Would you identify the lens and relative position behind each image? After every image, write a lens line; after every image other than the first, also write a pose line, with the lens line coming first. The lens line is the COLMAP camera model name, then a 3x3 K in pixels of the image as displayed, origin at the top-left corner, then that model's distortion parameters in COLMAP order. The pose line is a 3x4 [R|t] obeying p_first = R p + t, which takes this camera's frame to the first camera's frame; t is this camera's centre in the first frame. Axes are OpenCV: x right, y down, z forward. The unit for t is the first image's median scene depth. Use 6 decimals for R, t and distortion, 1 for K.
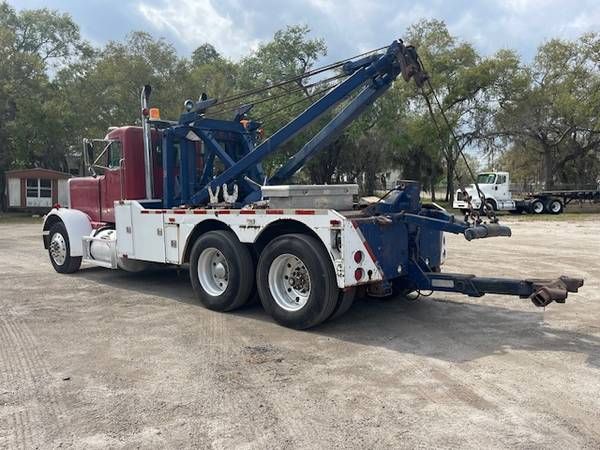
lens RADIAL K [[491.9, 0, 303.7], [0, 491.9, 223.2], [0, 0, 1]] dist [0.036492, -0.015541]
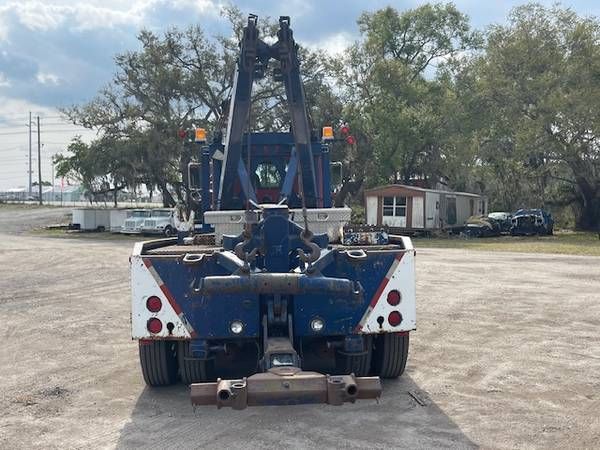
lens RADIAL K [[636.2, 0, 336.0], [0, 636.2, 233.5], [0, 0, 1]] dist [0.015139, 0.000000]
pose [[0.751136, 0.025398, -0.659659, 0.151687], [-0.041103, 0.999120, -0.008335, -0.007228], [0.658867, 0.033375, 0.751519, 0.064099]]
